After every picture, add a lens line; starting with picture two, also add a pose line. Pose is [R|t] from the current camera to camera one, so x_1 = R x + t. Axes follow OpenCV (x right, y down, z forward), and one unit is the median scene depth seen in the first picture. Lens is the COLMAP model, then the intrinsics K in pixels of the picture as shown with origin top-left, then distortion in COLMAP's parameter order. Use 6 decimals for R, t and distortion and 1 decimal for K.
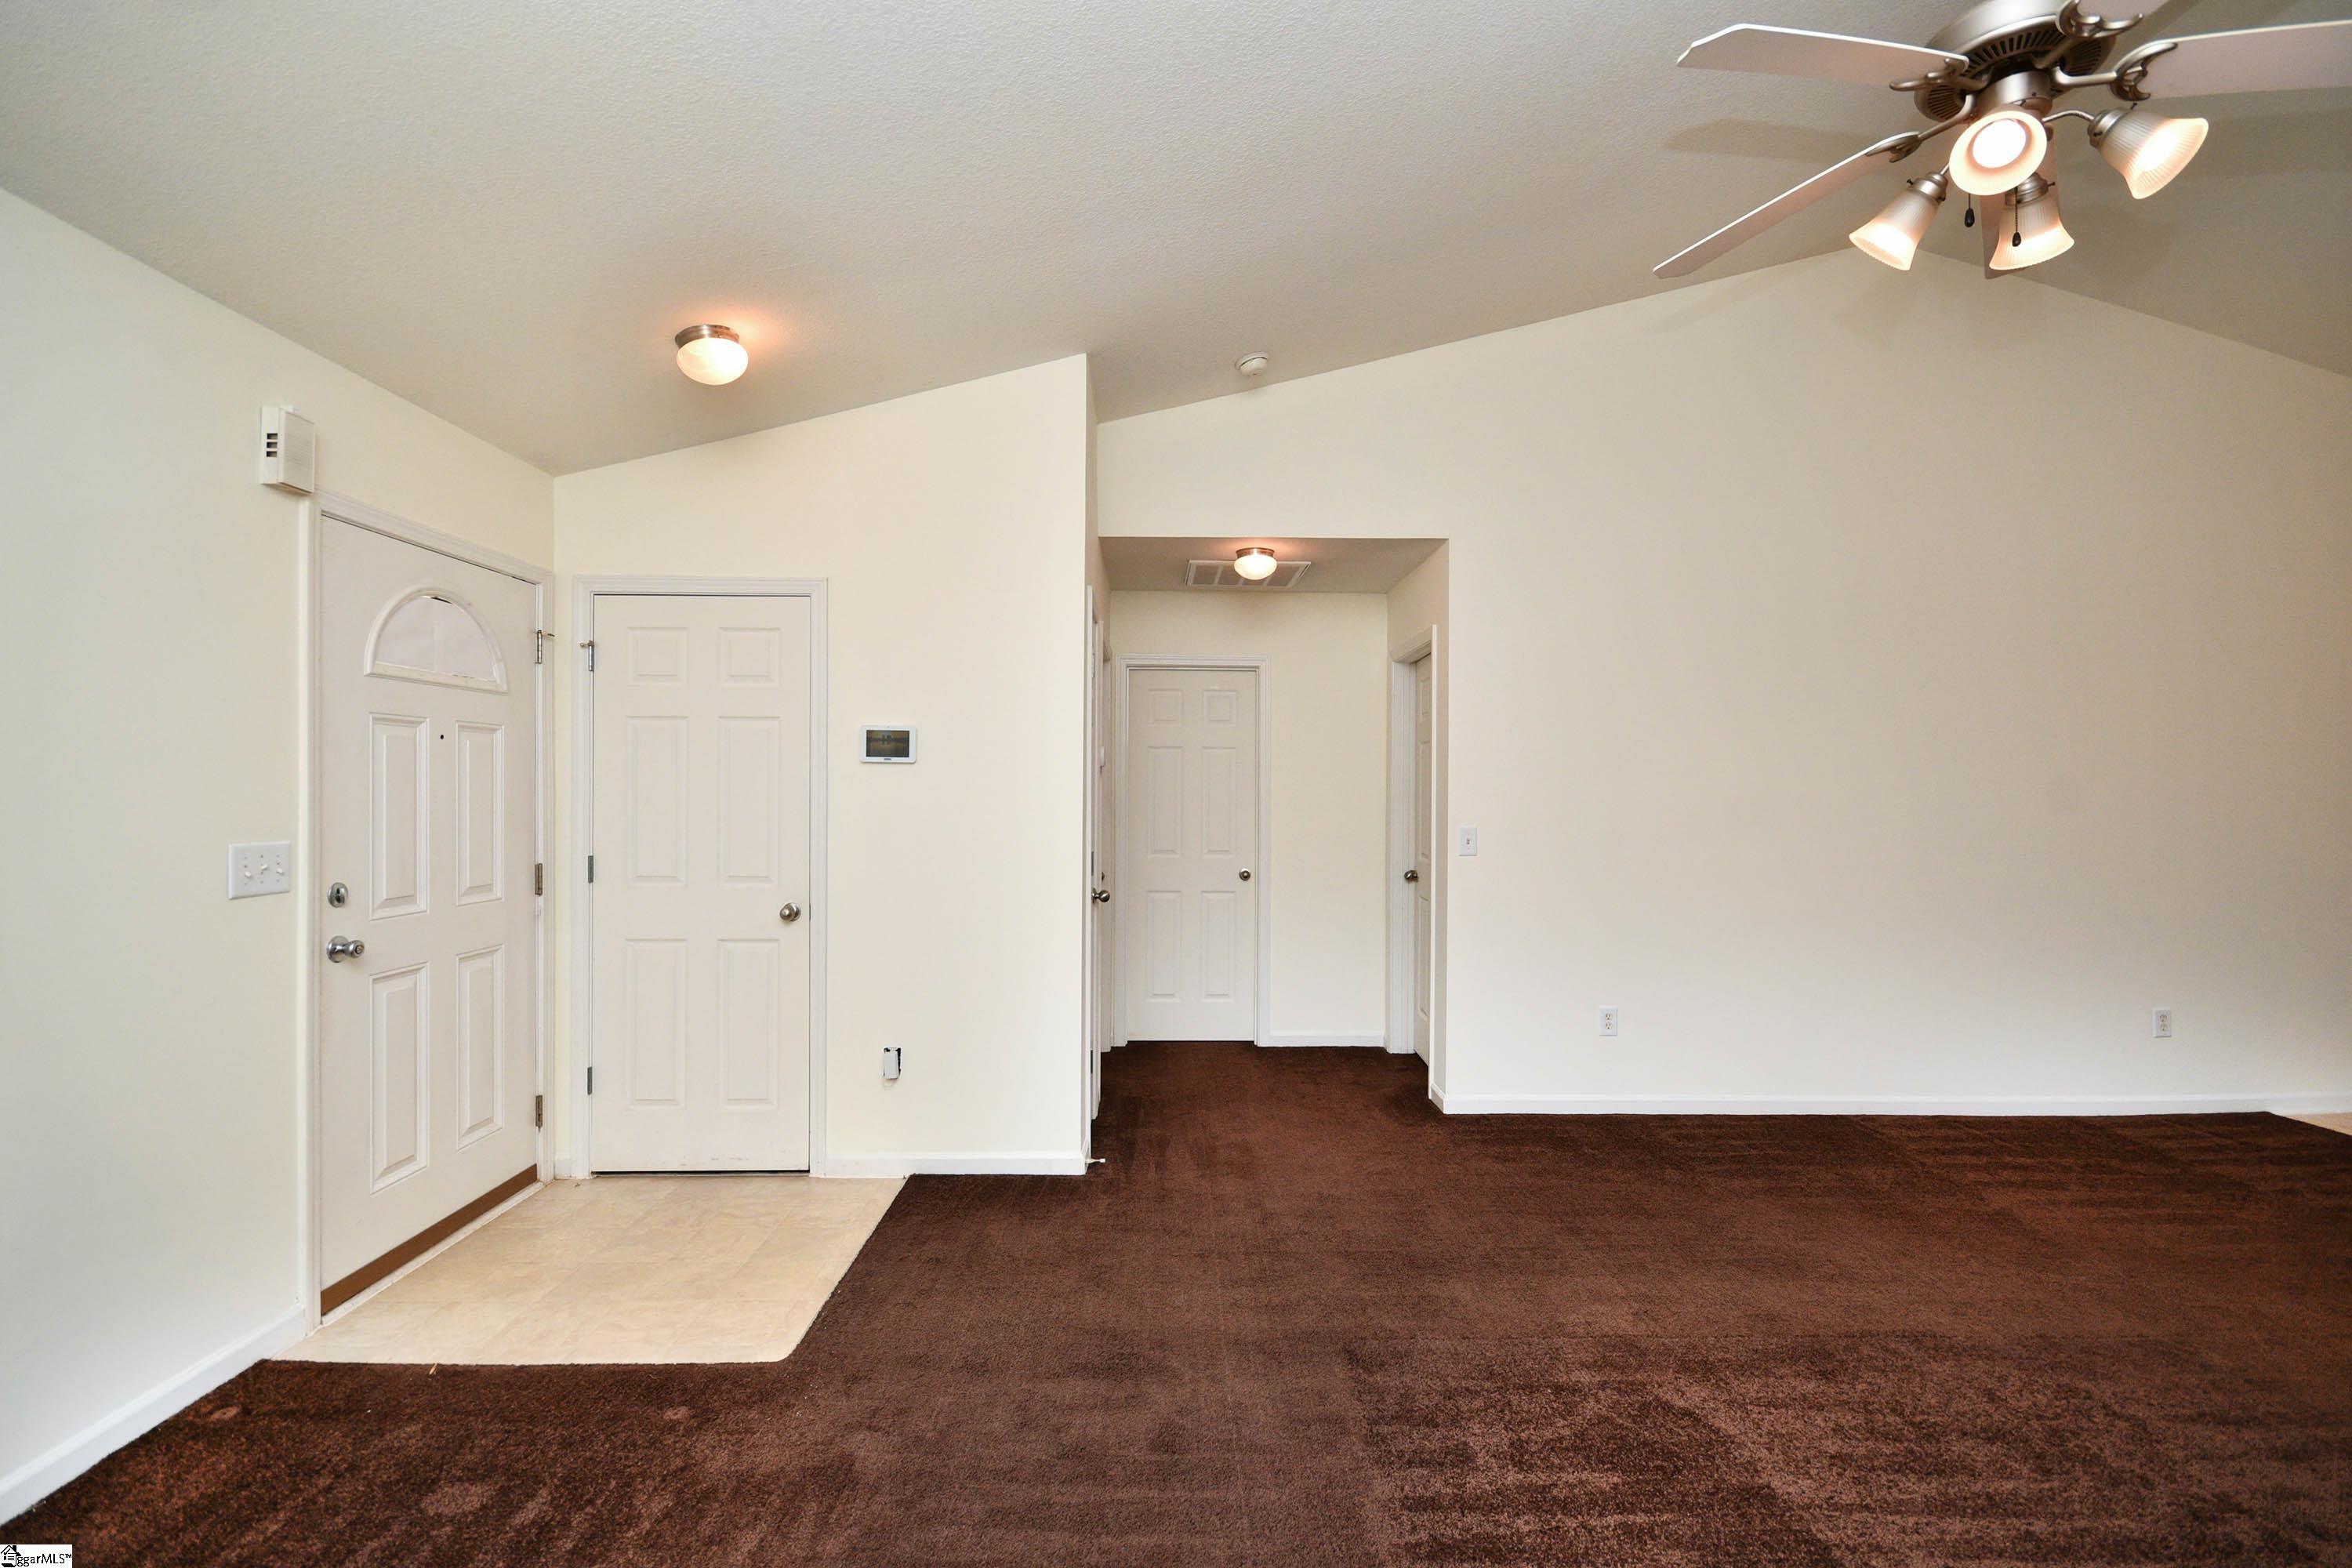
lens RADIAL K [[1035.5, 0, 1182.6], [0, 1035.5, 788.0], [0, 0, 1]] dist [0.003316, -0.006894]
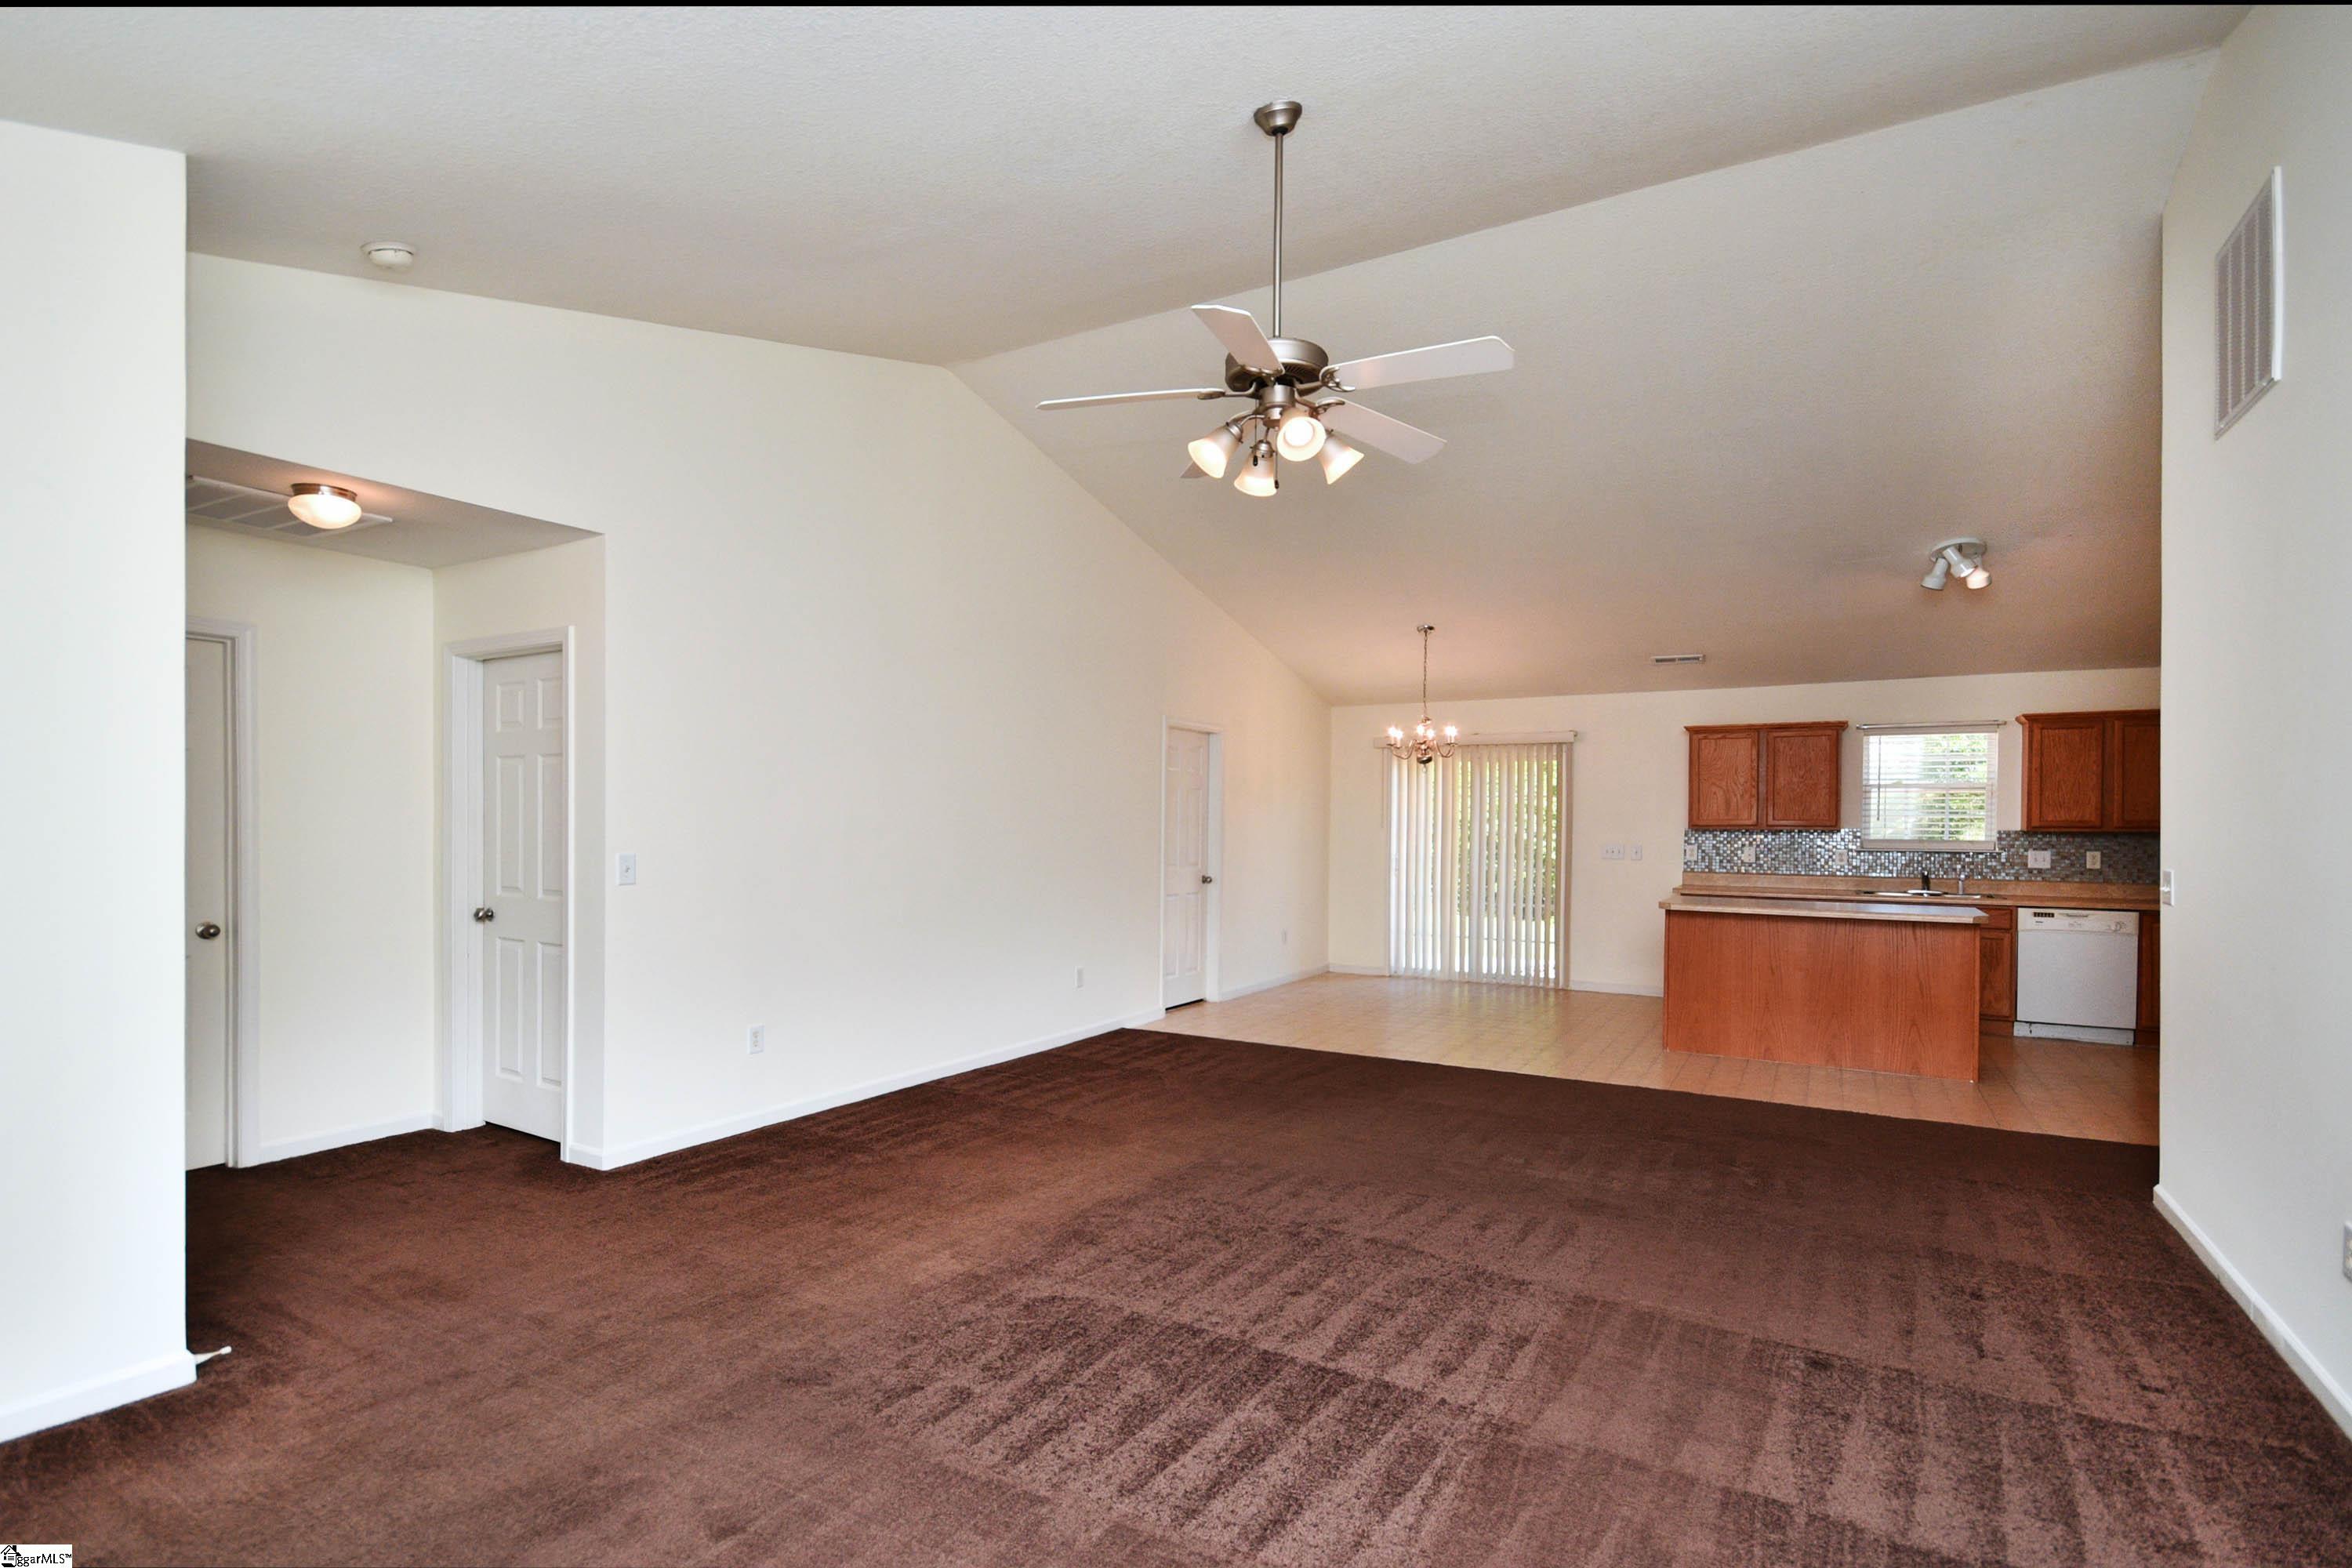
lens RADIAL K [[1109.5, 0, 1136.8], [0, 1109.5, 822.8], [0, 0, 1]] dist [0.021461, -0.002824]
pose [[0.552298, -0.000847, 0.833646, -0.368411], [-0.007812, 0.999950, 0.006191, 0.000897], [-0.833610, -0.009932, 0.552264, 0.090653]]
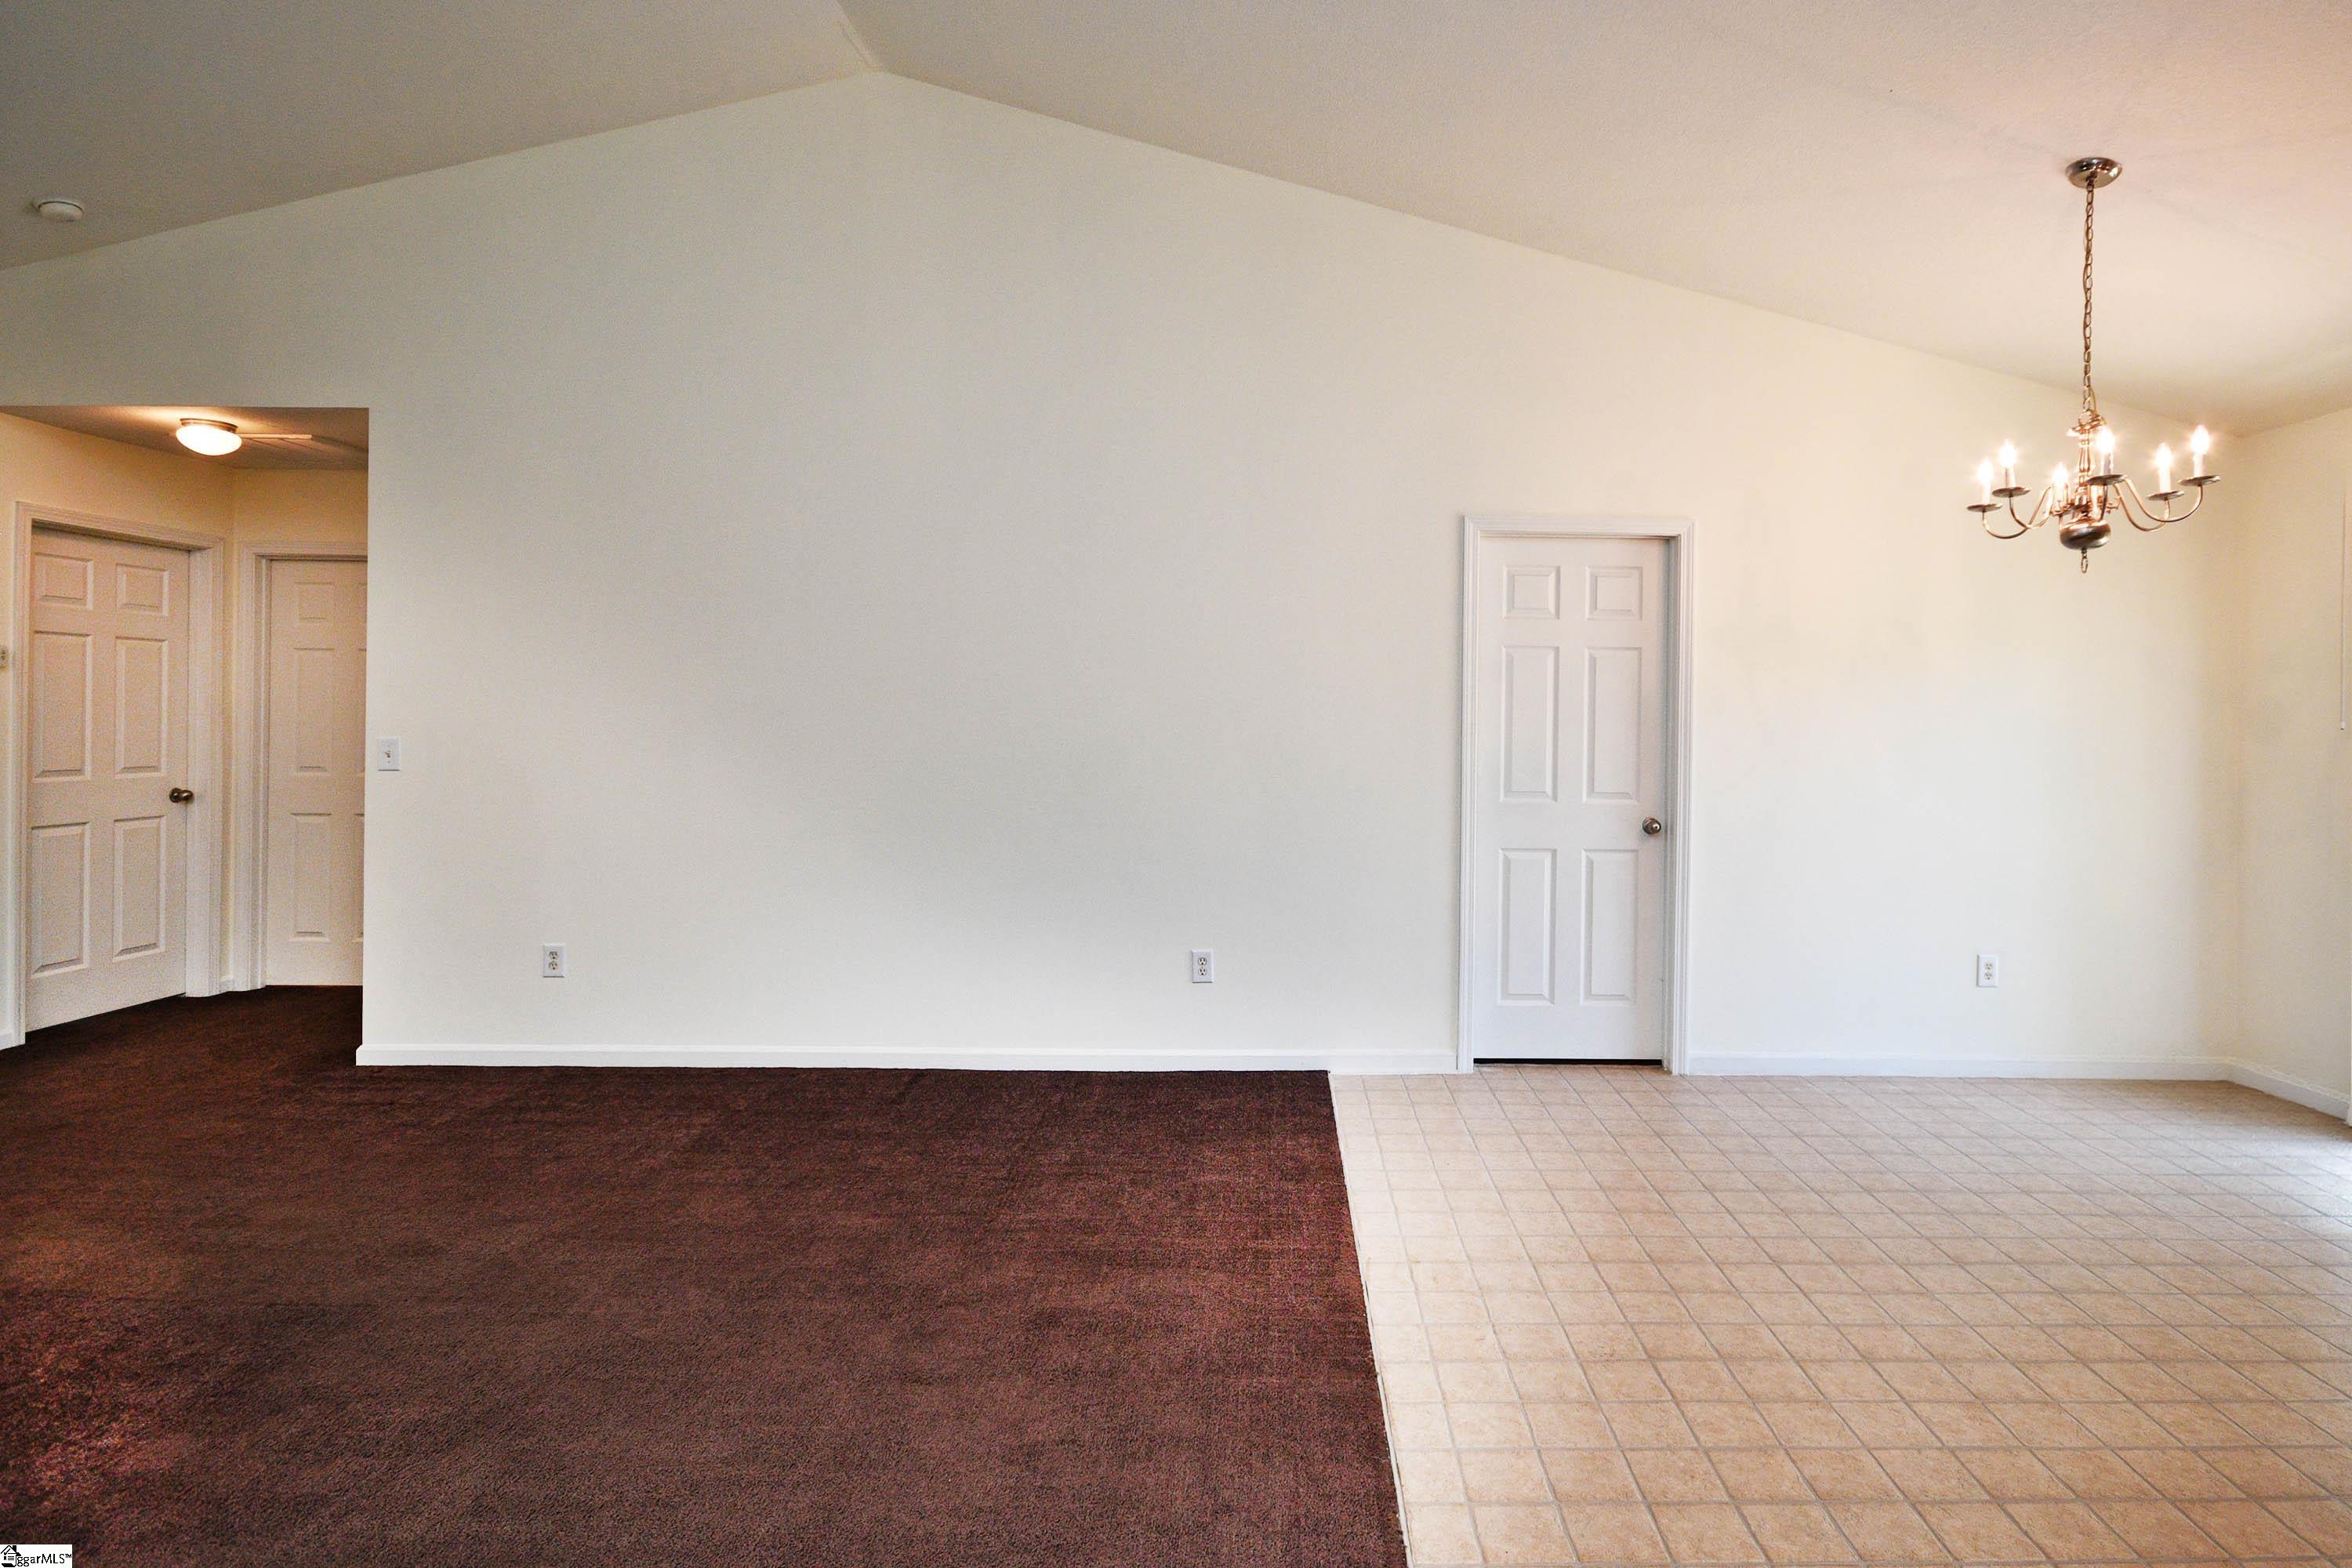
lens RADIAL K [[1178.1, 0, 1280.6], [0, 1178.1, 709.4], [0, 0, 1]] dist [0.014857, -0.011981]
pose [[0.999978, 0.005144, 0.004268, 1.297731], [-0.005123, 0.999974, -0.004993, 0.017026], [-0.004294, 0.004971, 0.999978, -0.011944]]
